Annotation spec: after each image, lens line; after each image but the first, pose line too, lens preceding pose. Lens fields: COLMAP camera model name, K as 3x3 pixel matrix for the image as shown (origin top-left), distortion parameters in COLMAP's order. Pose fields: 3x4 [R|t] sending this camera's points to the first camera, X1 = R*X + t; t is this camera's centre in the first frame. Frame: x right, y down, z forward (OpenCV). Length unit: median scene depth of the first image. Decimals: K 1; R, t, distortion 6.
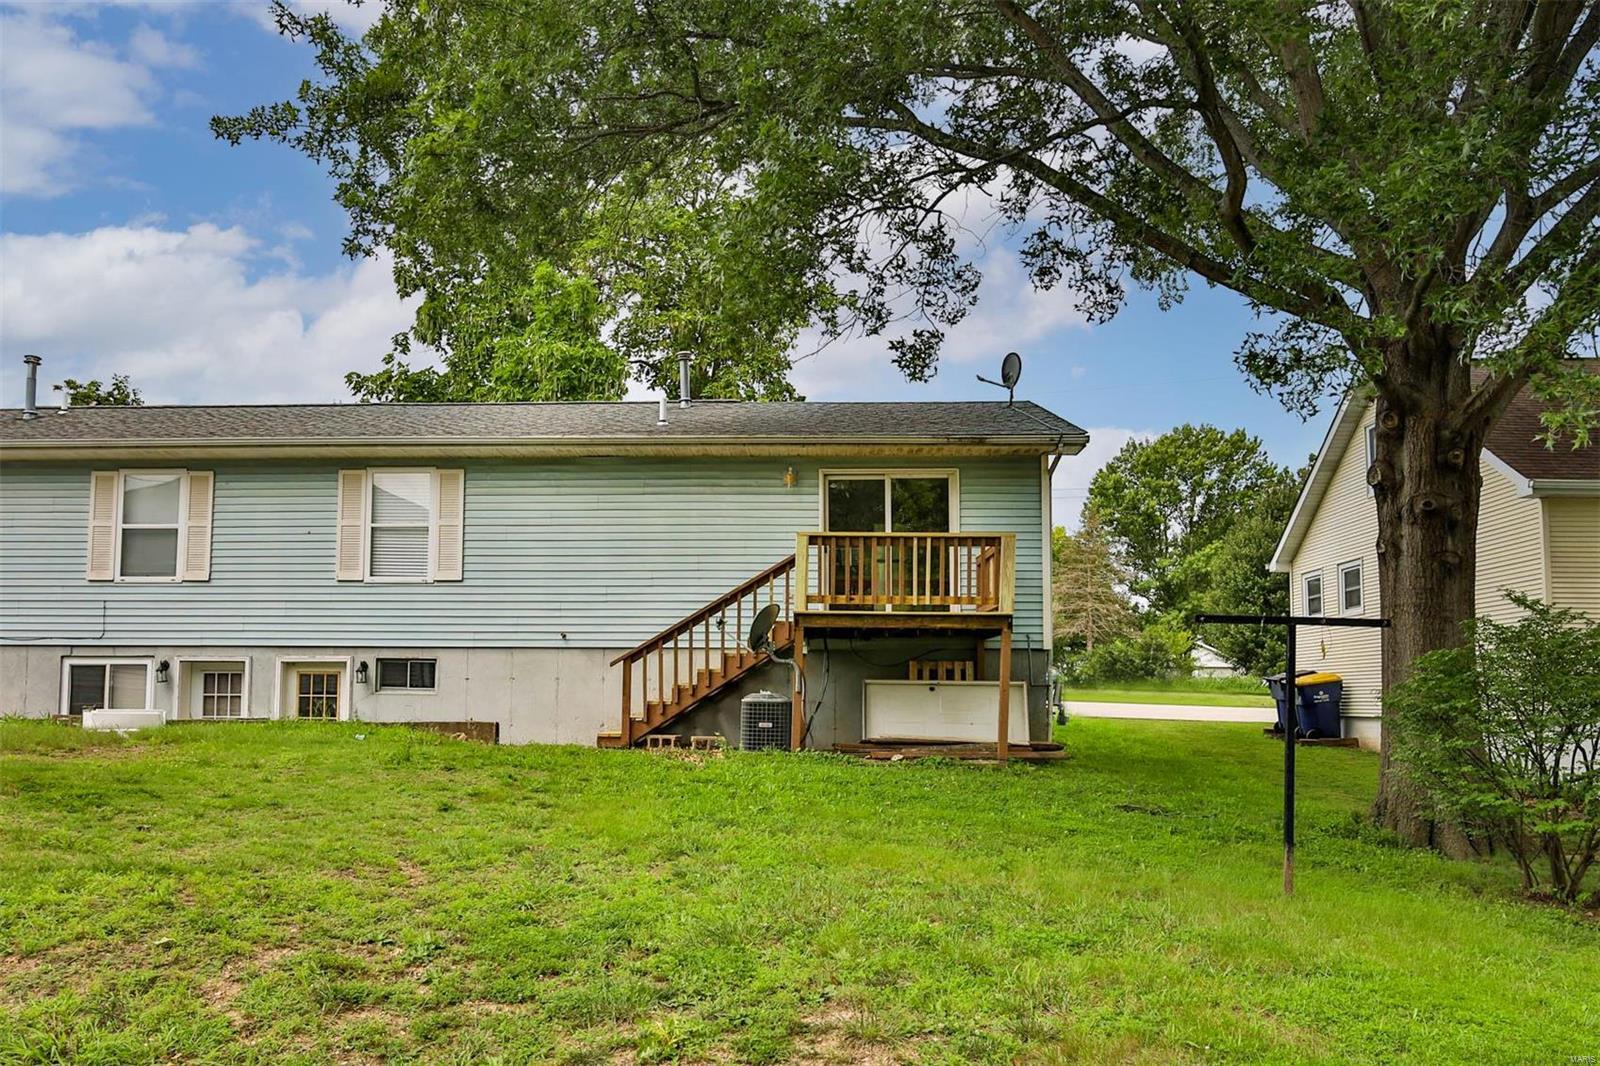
lens RADIAL K [[1764.1, 0, 800.0], [0, 1764.1, 533.0], [0, 0, 1]] dist [0.047589, 0.011580]
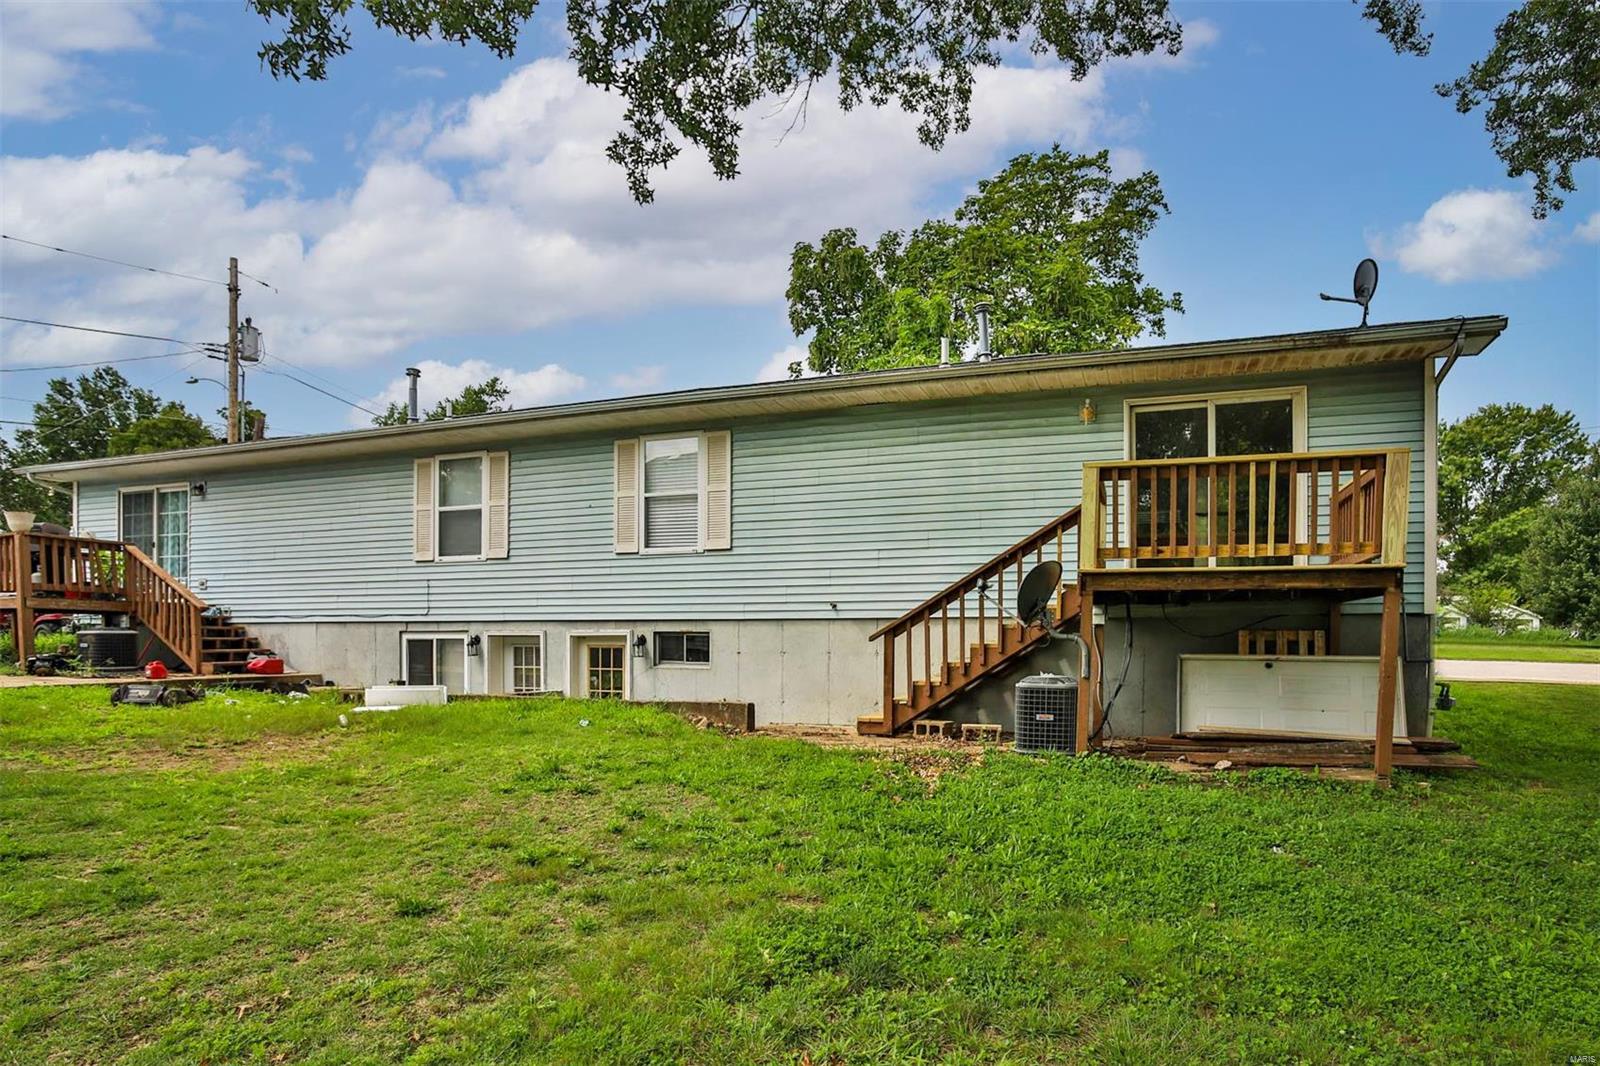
lens RADIAL K [[1078.6, 0, 800.1], [0, 1078.6, 667.9], [0, 0, 1]] dist [-0.039052, 0.004238]
pose [[0.950900, 0.001060, -0.309496, 0.022330], [0.035988, 0.992832, 0.113970, 0.025777], [0.307399, -0.119513, 0.944046, 0.464160]]
